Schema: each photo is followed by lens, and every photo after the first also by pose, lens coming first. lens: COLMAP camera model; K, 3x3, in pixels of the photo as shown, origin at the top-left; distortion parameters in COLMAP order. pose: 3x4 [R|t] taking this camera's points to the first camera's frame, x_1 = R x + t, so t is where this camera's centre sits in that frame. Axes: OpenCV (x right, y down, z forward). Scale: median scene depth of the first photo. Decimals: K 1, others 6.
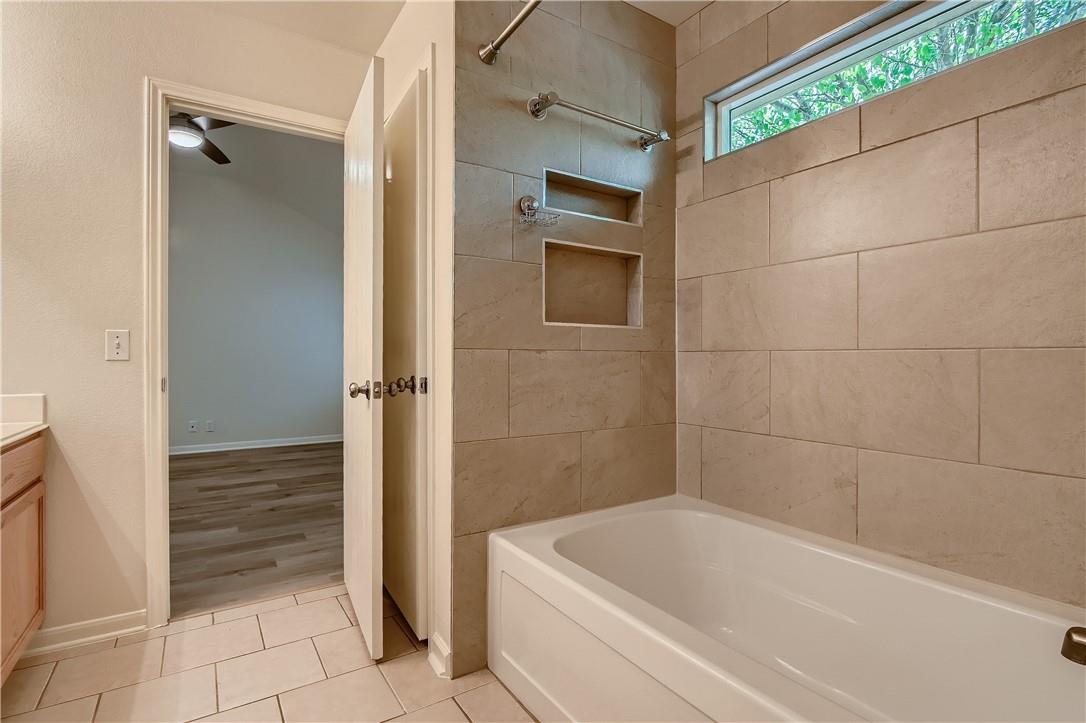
lens RADIAL K [[517.9, 0, 545.2], [0, 517.9, 360.9], [0, 0, 1]] dist [-0.013828, -0.000061]
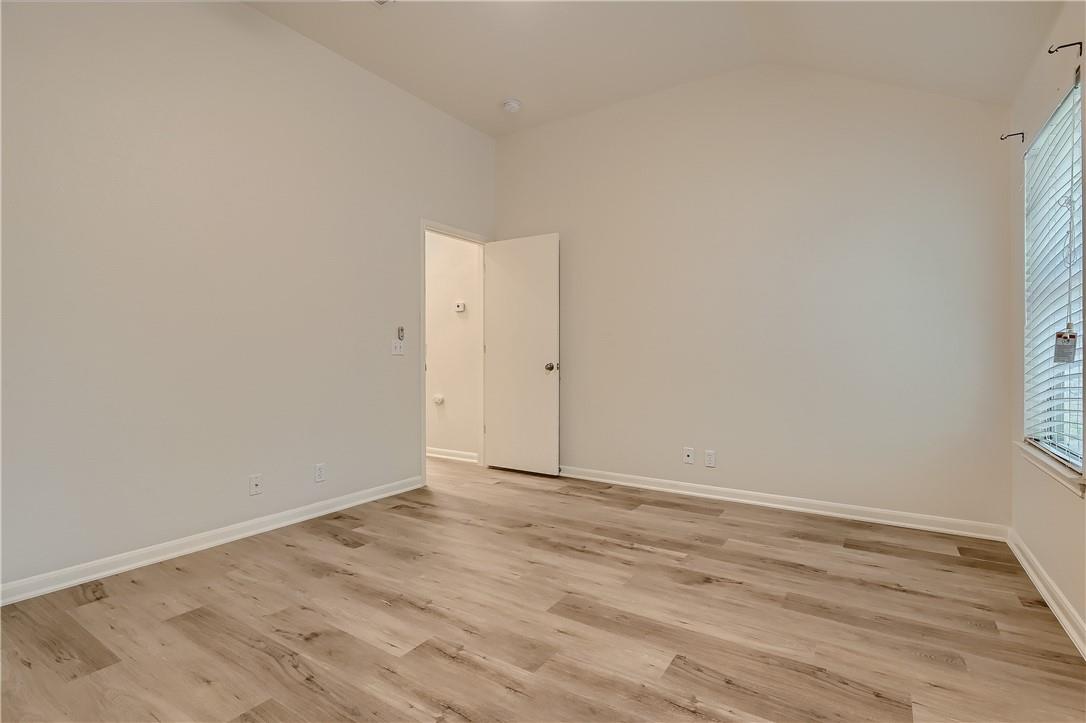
lens RADIAL K [[517.9, 0, 545.2], [0, 517.9, 360.9], [0, 0, 1]] dist [-0.013828, -0.000061]
pose [[0.392751, 0.012804, -0.919556, -0.230714], [-0.001348, 0.999910, 0.013347, -0.009057], [0.919644, -0.004002, 0.392733, 0.941634]]
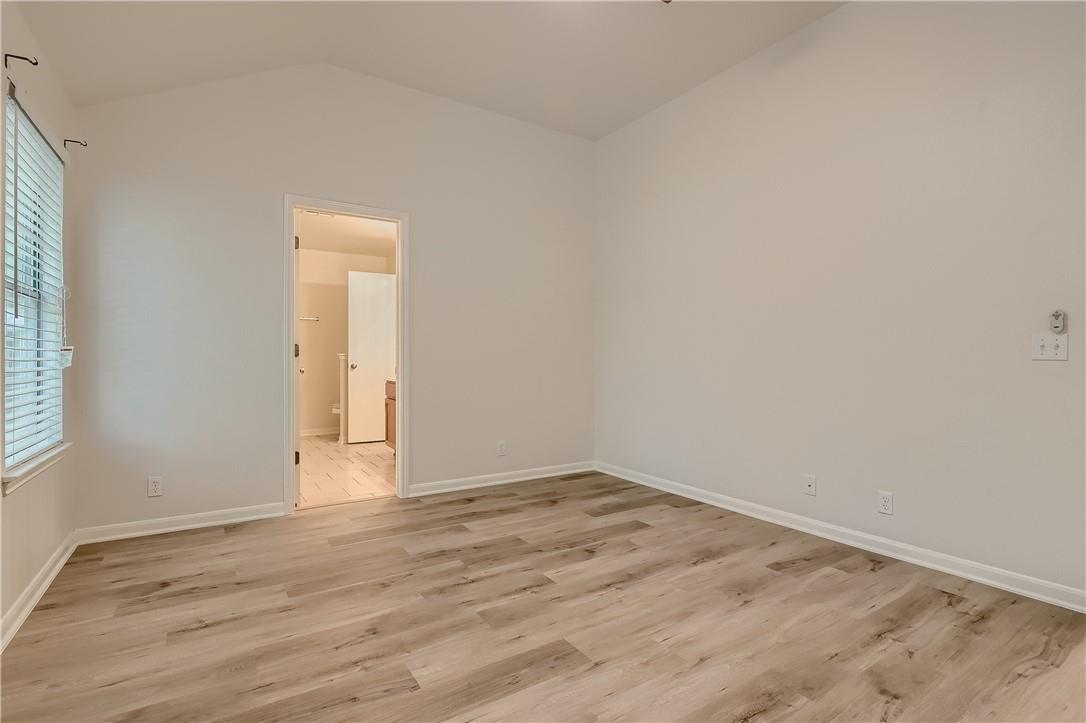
lens RADIAL K [[517.9, 0, 545.2], [0, 517.9, 360.9], [0, 0, 1]] dist [-0.013828, -0.000061]
pose [[-0.999928, -0.001746, 0.011860, -0.791366], [-0.001647, 0.999964, 0.008371, -0.010354], [-0.011874, 0.008351, -0.999895, 1.762949]]
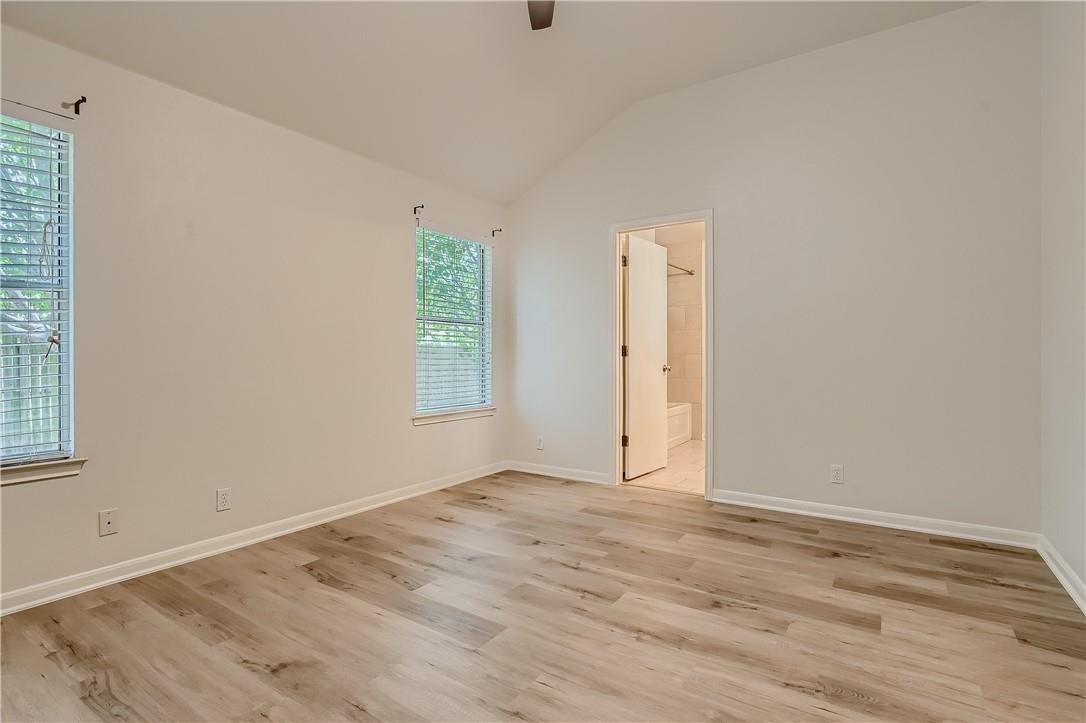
lens RADIAL K [[517.9, 0, 545.2], [0, 517.9, 360.9], [0, 0, 1]] dist [-0.013828, -0.000061]
pose [[-0.381782, -0.007184, 0.924224, -1.374609], [0.002137, 0.999960, 0.008656, -0.010120], [-0.924250, 0.005279, -0.381752, 1.376101]]
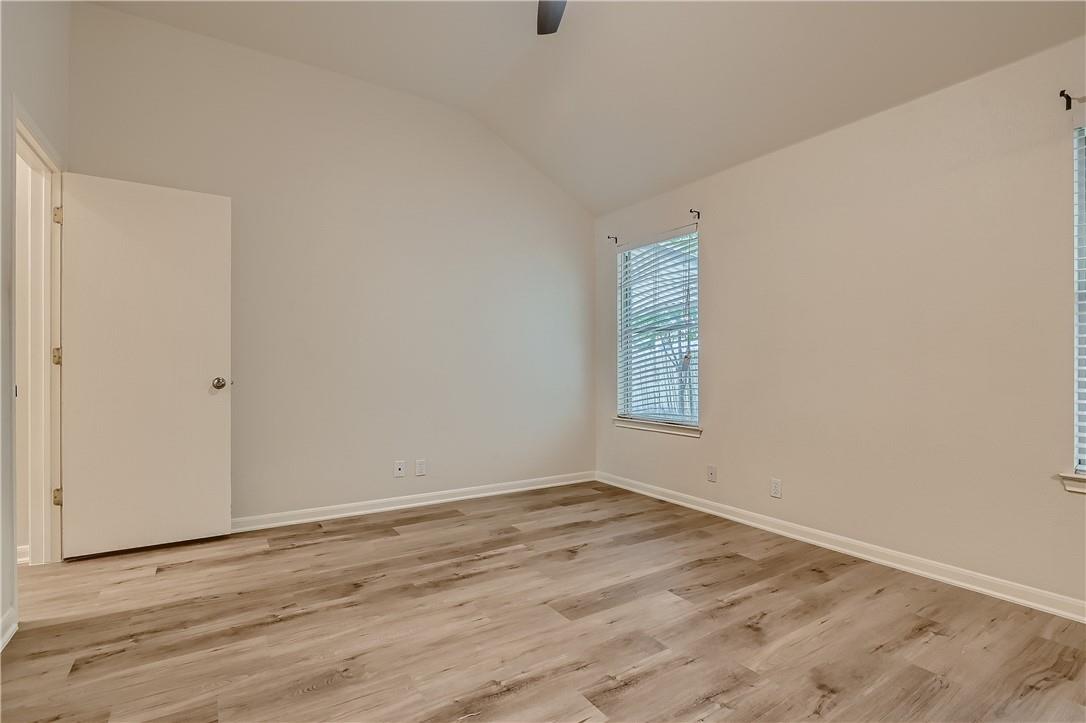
lens RADIAL K [[517.9, 0, 545.2], [0, 517.9, 360.9], [0, 0, 1]] dist [-0.013828, -0.000061]
pose [[0.999895, 0.002333, -0.014313, -0.829353], [-0.002523, 0.999908, -0.013294, -0.006649], [0.014281, 0.013329, 0.999809, 0.549029]]
